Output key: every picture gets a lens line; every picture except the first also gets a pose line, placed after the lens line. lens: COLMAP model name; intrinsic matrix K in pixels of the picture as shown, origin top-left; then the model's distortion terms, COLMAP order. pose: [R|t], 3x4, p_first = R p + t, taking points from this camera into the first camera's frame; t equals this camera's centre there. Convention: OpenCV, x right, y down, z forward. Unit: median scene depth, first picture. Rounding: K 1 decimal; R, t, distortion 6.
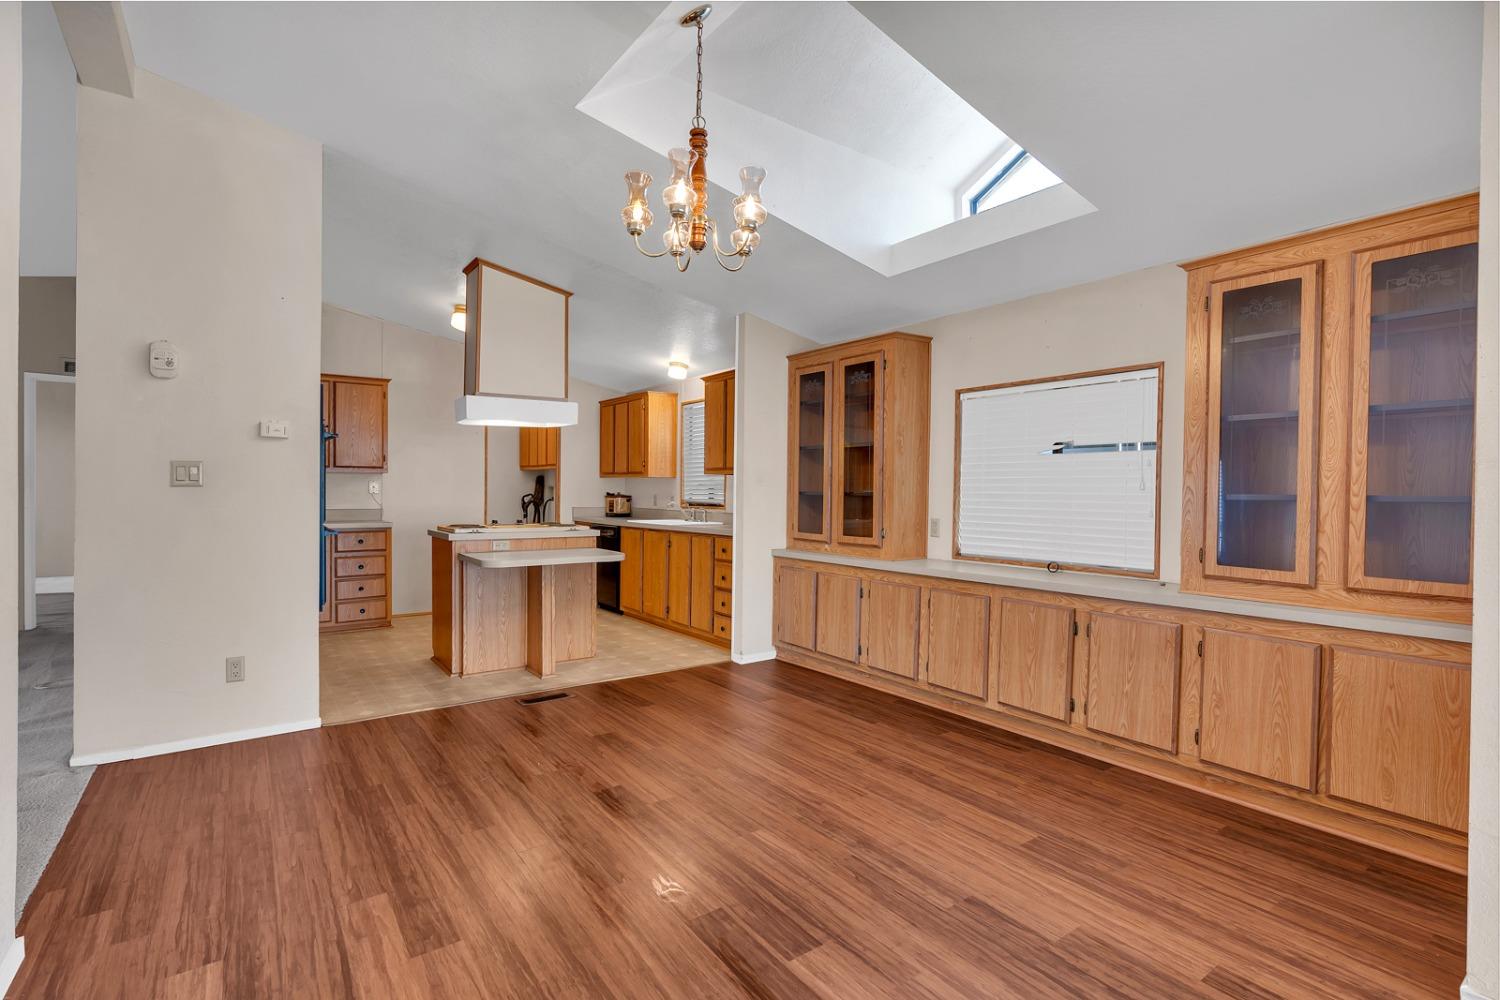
lens RADIAL K [[703.5, 0, 758.0], [0, 703.5, 498.1], [0, 0, 1]] dist [-0.011069, 0.005491]
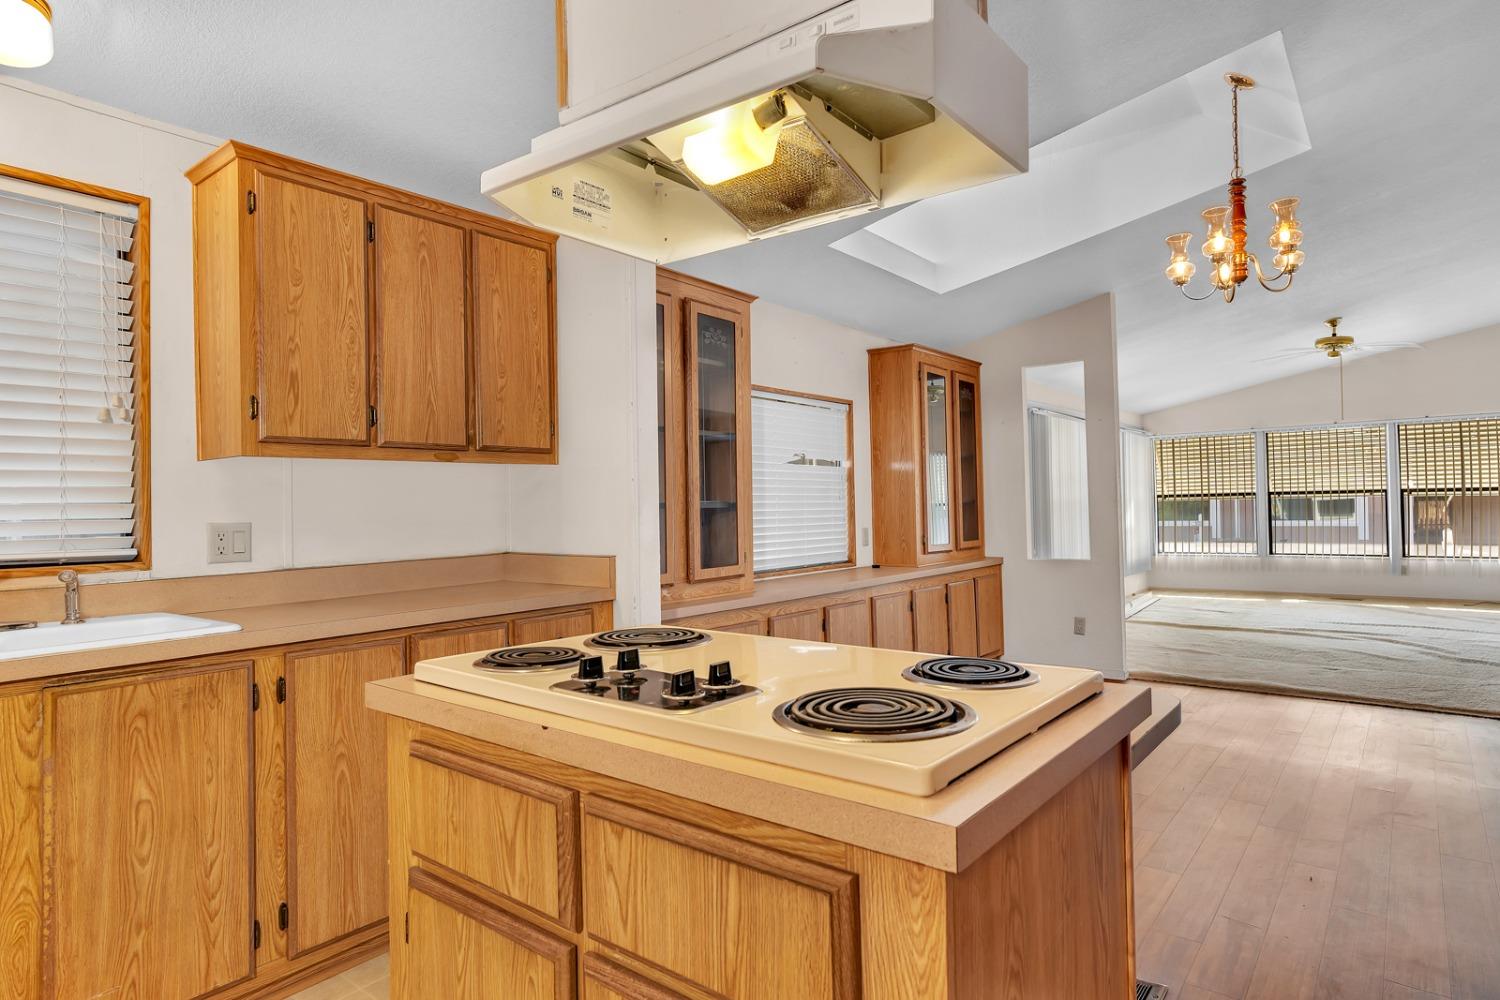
lens RADIAL K [[833.2, 0, 761.4], [0, 833.2, 493.9], [0, 0, 1]] dist [-0.005918, 0.001429]
pose [[-0.263497, 0.010124, 0.964607, -0.869758], [0.023926, 0.999706, -0.003956, -0.016584], [-0.964363, 0.022037, -0.263662, 1.553073]]
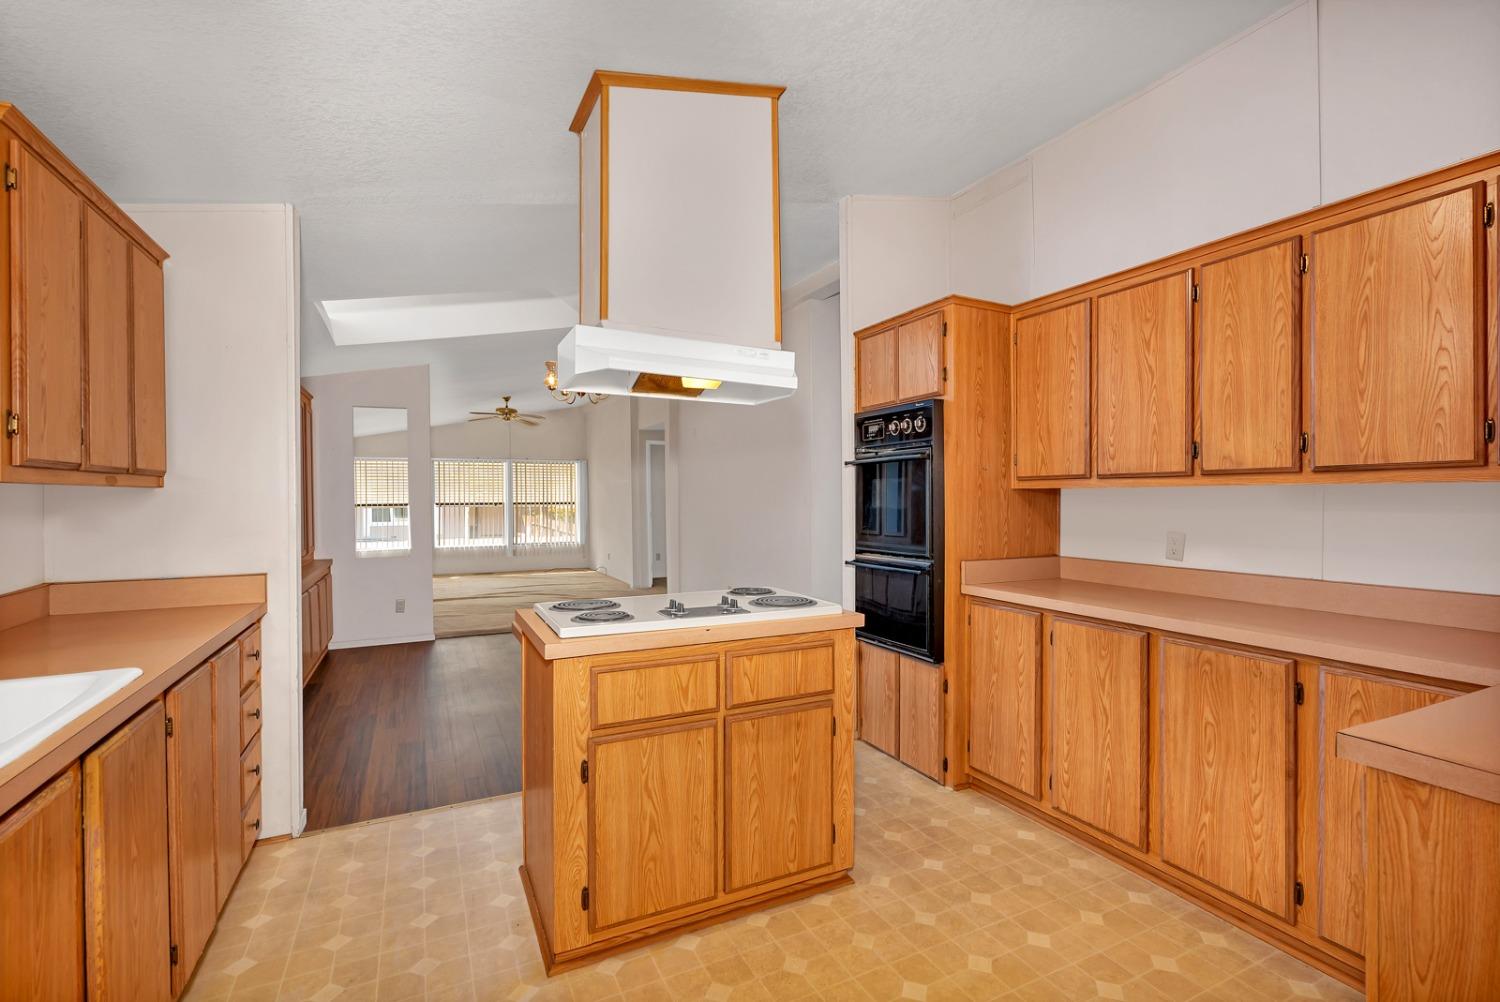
lens RADIAL K [[682.7, 0, 763.7], [0, 682.7, 500.4], [0, 0, 1]] dist [-0.002562, -0.000039]
pose [[-0.986021, -0.004122, 0.166573, -0.698606], [-0.002151, 0.999926, 0.012013, -0.052557], [-0.166610, 0.011487, -0.985956, 2.119422]]
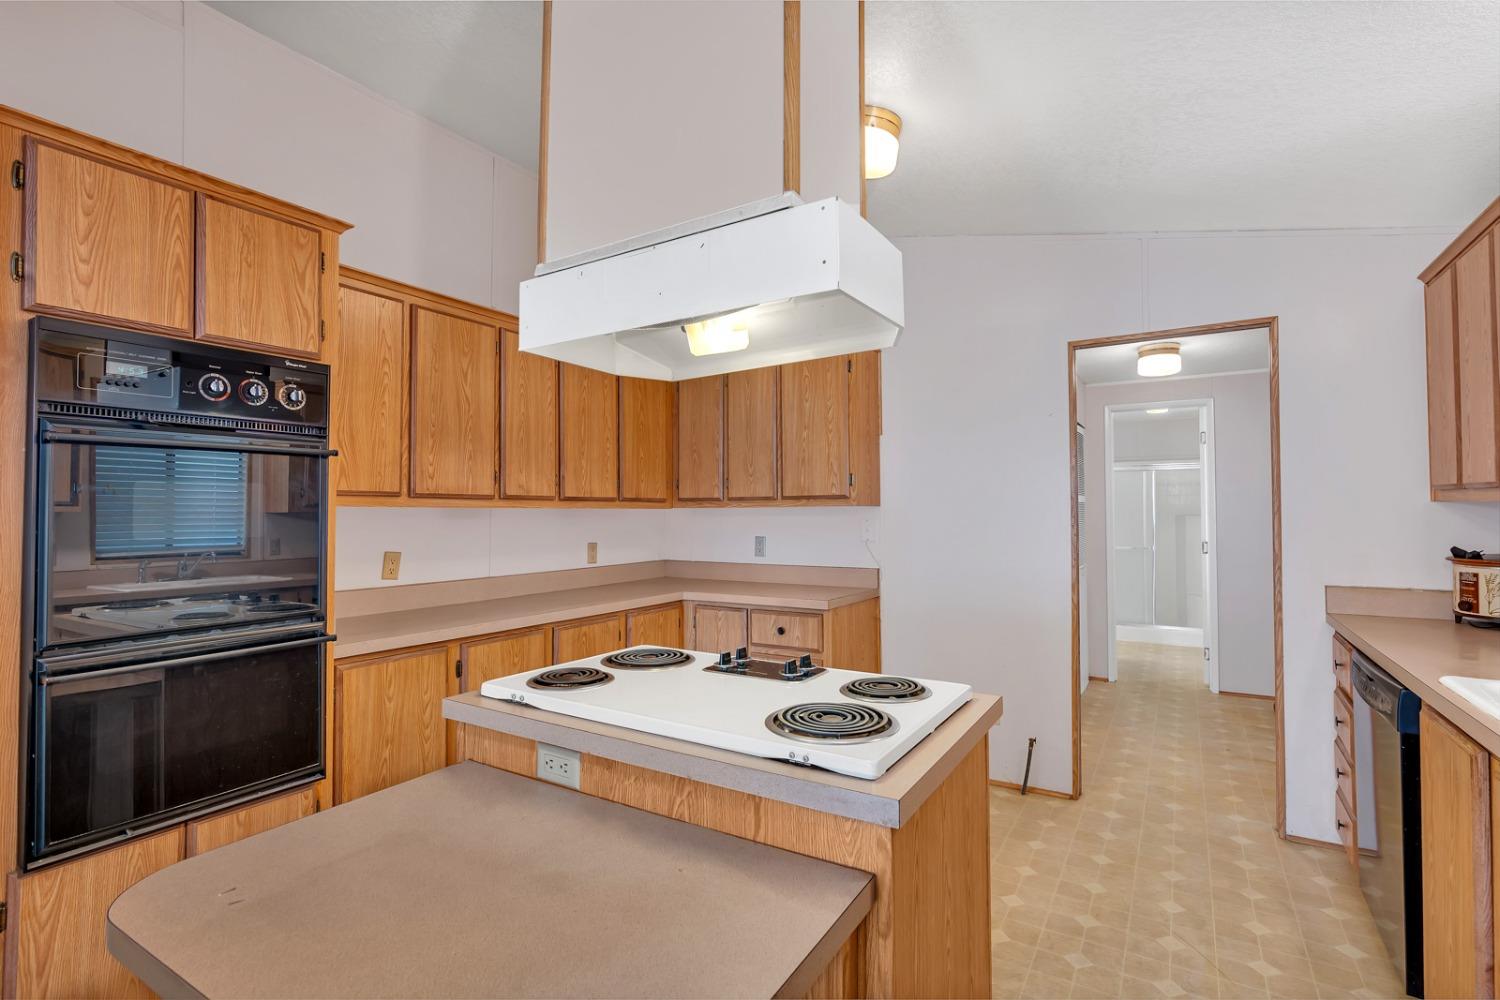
lens RADIAL K [[703.5, 0, 758.0], [0, 703.5, 498.1], [0, 0, 1]] dist [-0.011069, 0.005491]
pose [[0.378595, -0.027781, -0.925145, -0.089139], [-0.001505, 0.999530, -0.030631, -0.045637], [0.925561, 0.012989, 0.378375, 1.319730]]
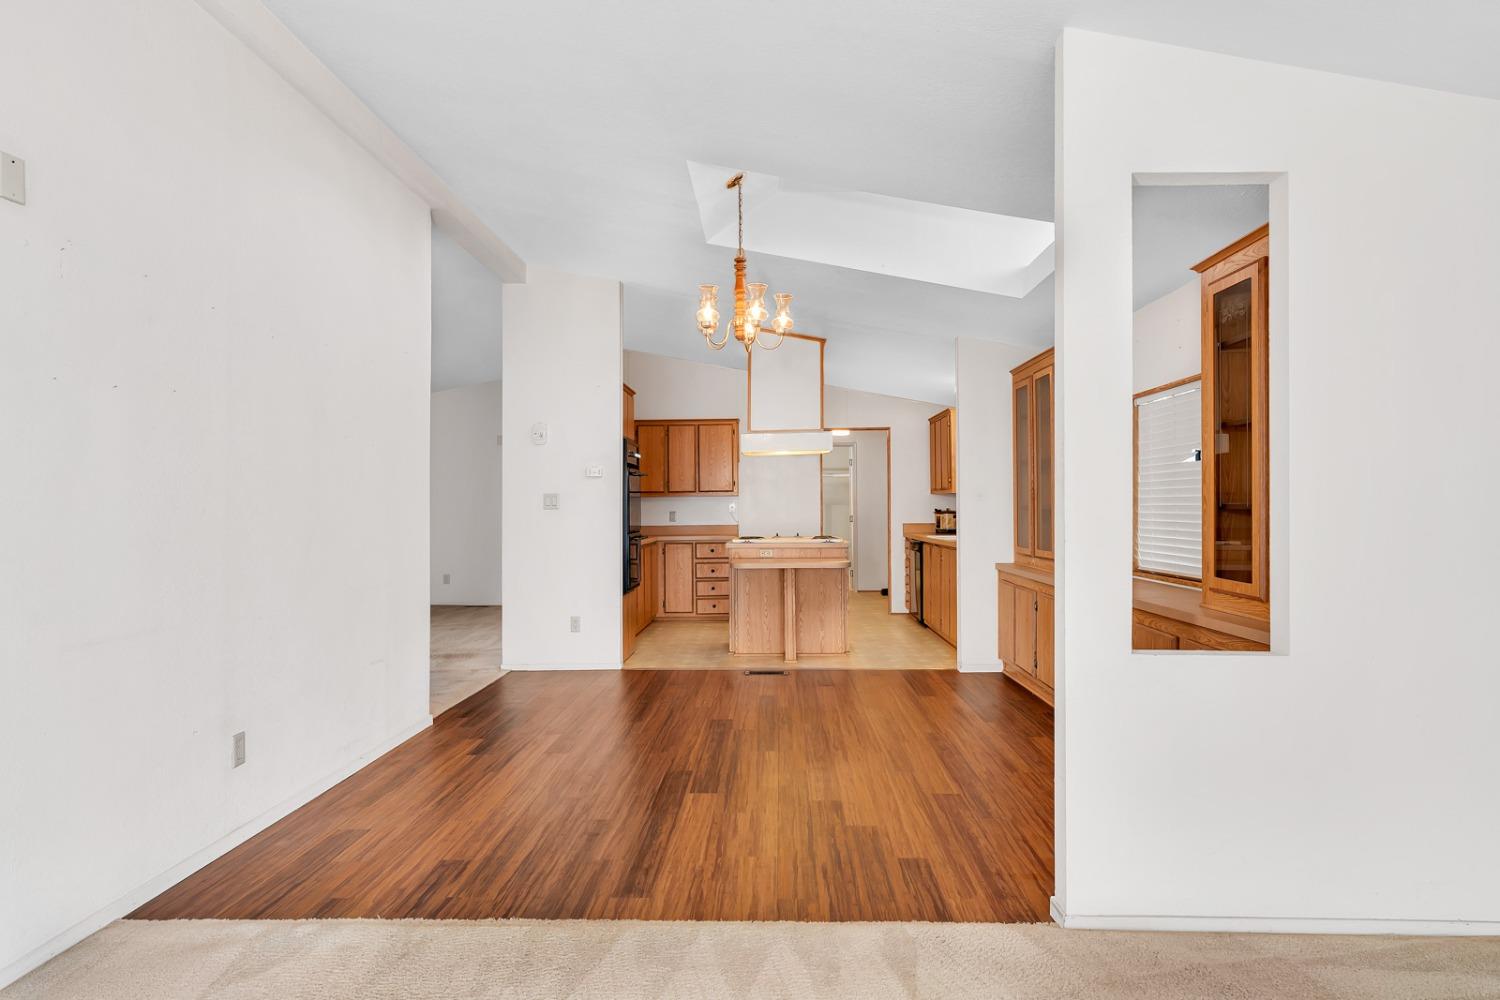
lens RADIAL K [[845.0, 0, 757.5], [0, 845.0, 500.4], [0, 0, 1]] dist [-0.006053, -0.000136]
pose [[0.790012, -0.019308, -0.612787, 0.732227], [0.008050, 0.999744, -0.021123, 0.007953], [0.613038, 0.011755, 0.789966, -0.251675]]
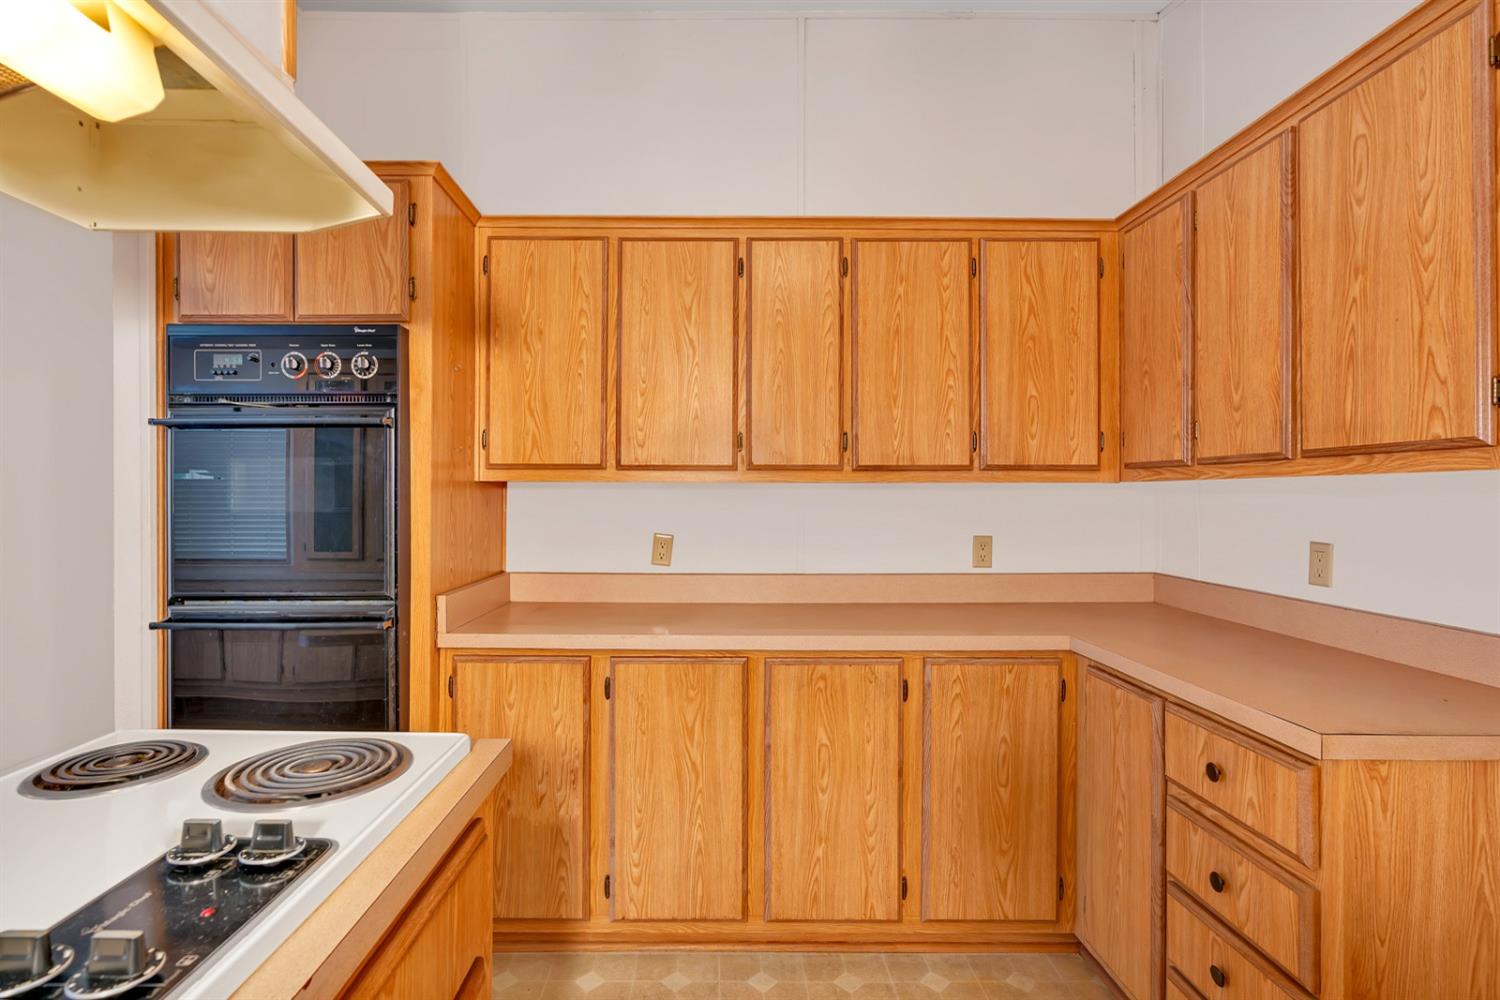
lens RADIAL K [[712.3, 0, 718.1], [0, 712.3, 495.2], [0, 0, 1]] dist [-0.008814, 0.000503]
pose [[-0.593621, -0.004602, -0.804732, -0.476968], [-0.012045, 0.999922, 0.003167, -0.049538], [0.804655, 0.011573, -0.593630, 1.725166]]
